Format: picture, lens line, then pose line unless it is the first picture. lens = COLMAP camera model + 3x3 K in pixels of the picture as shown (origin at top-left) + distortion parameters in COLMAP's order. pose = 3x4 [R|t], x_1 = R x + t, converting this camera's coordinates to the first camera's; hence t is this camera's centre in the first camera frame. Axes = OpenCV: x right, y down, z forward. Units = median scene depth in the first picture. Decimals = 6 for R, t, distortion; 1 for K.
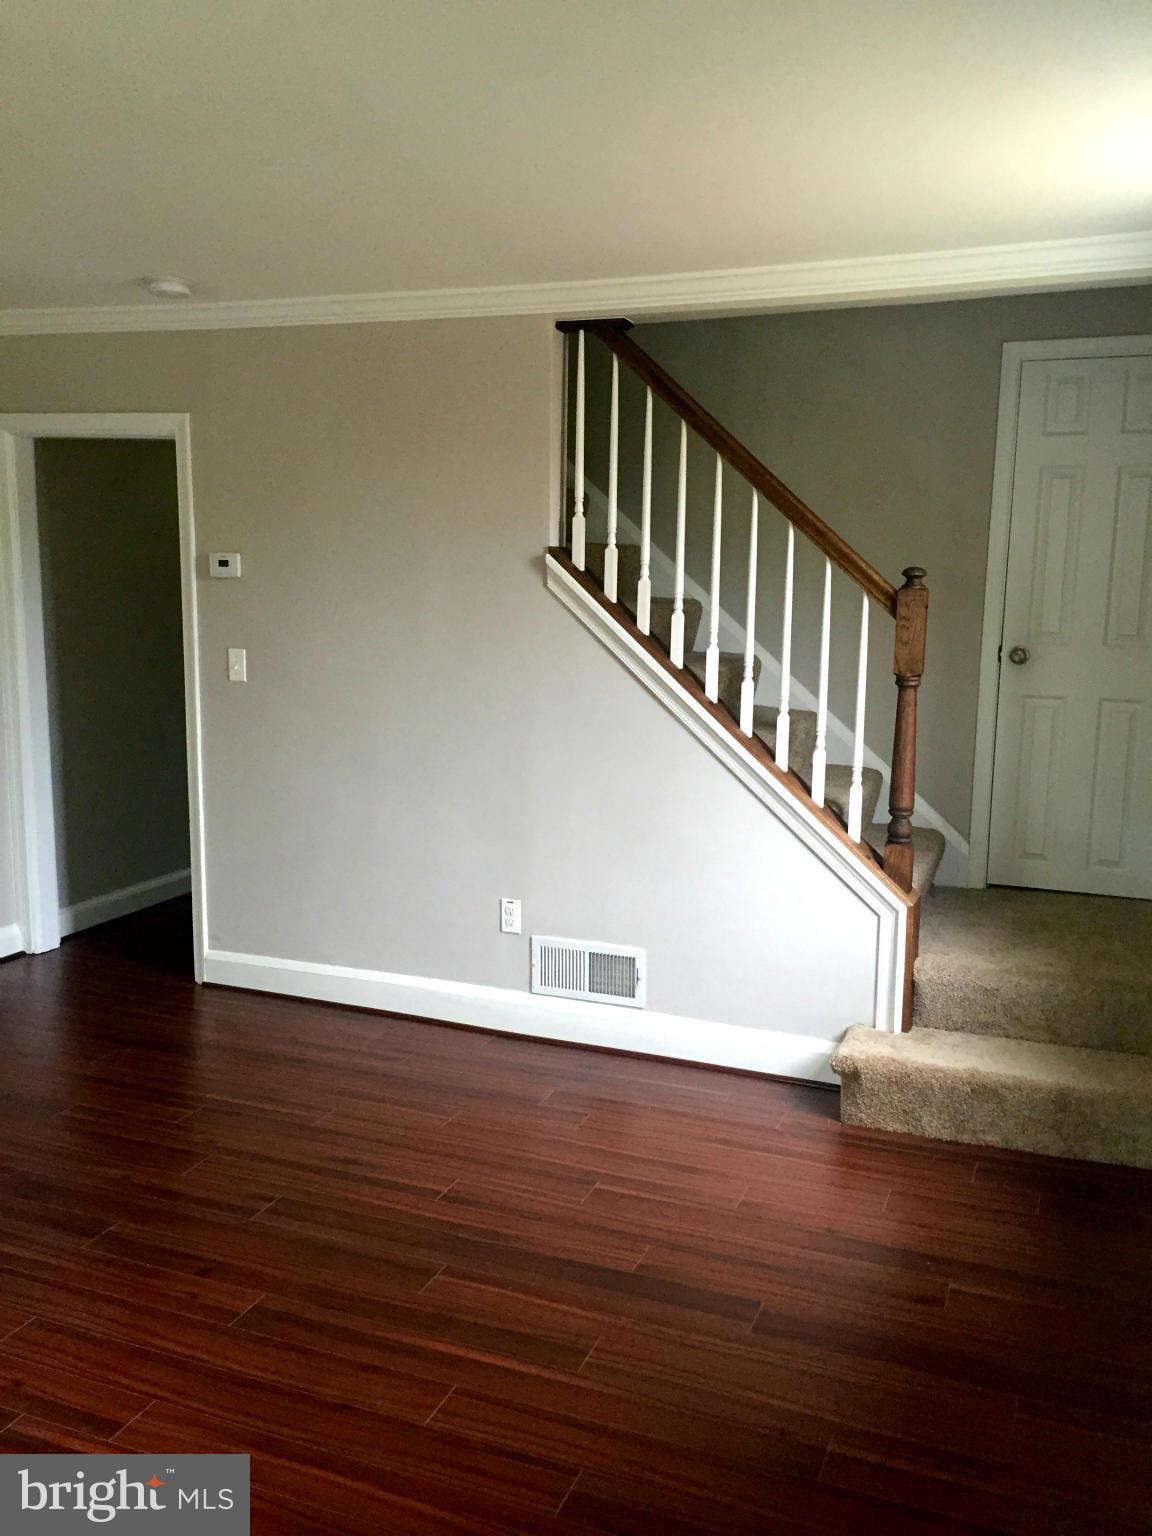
lens RADIAL K [[1283.6, 0, 575.9], [0, 1283.6, 757.9], [0, 0, 1]] dist [0.039308, -0.047610]
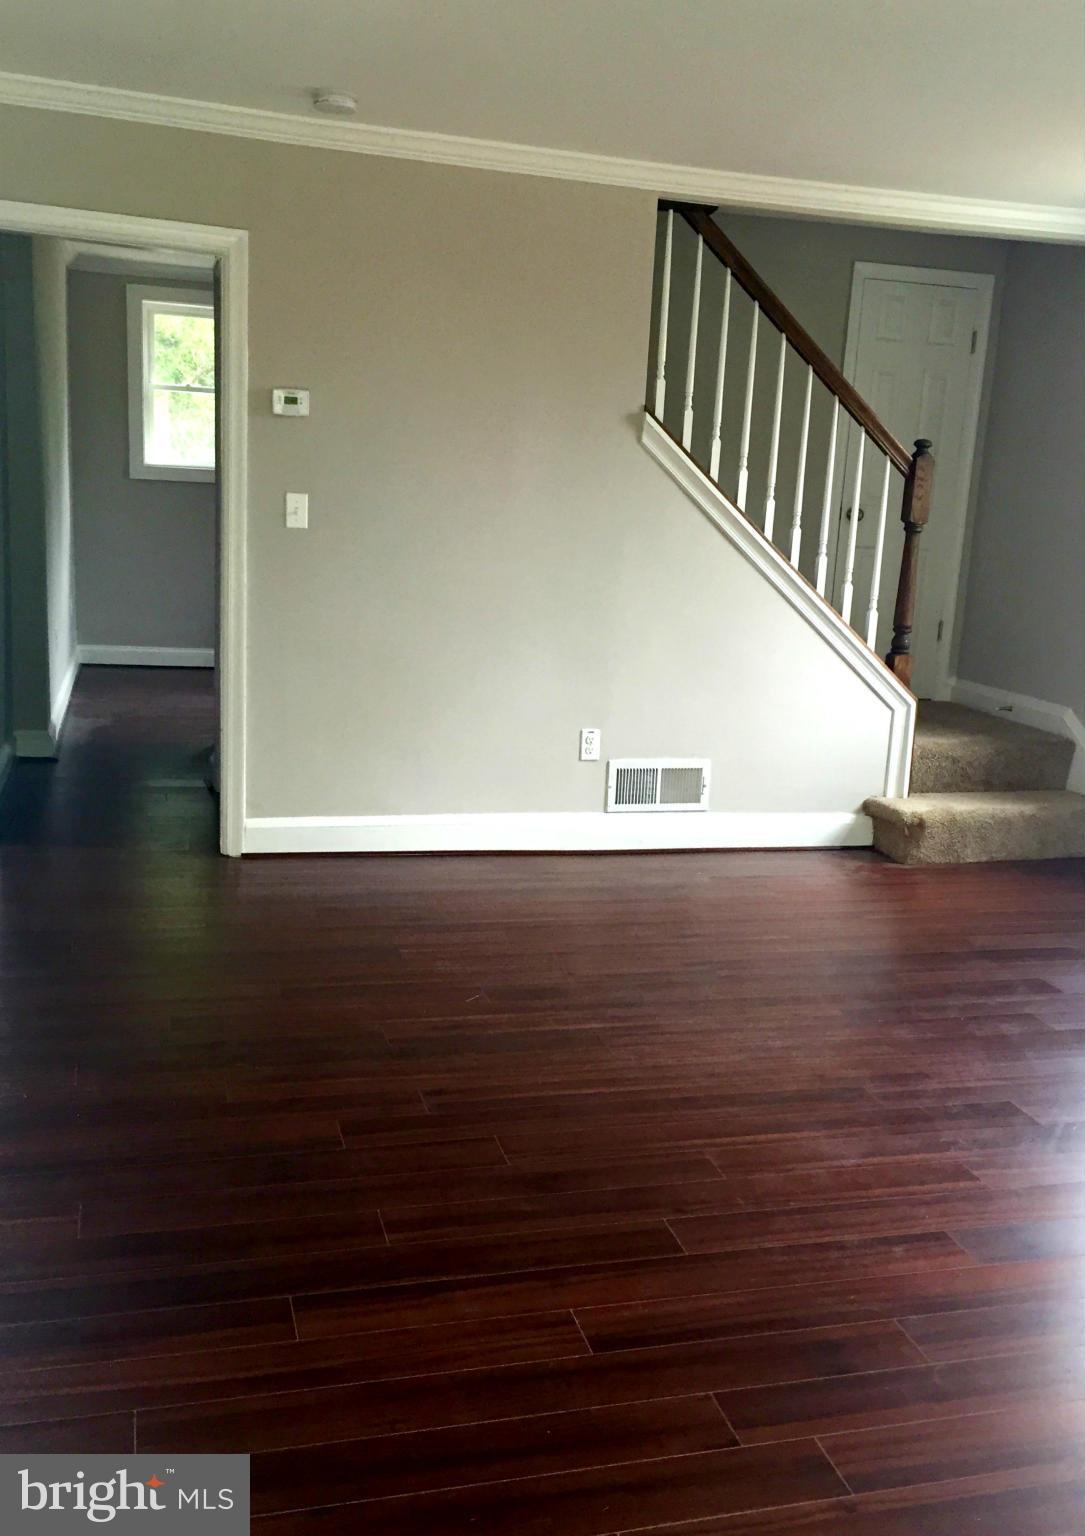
lens RADIAL K [[1428.9, 0, 544.4], [0, 1428.9, 776.2], [0, 0, 1]] dist [0.014967, 0.000000]
pose [[0.800956, -0.091549, 0.591683, -0.842193], [0.044147, 0.994581, 0.094126, 0.034473], [-0.597094, -0.049270, 0.800657, 0.043767]]
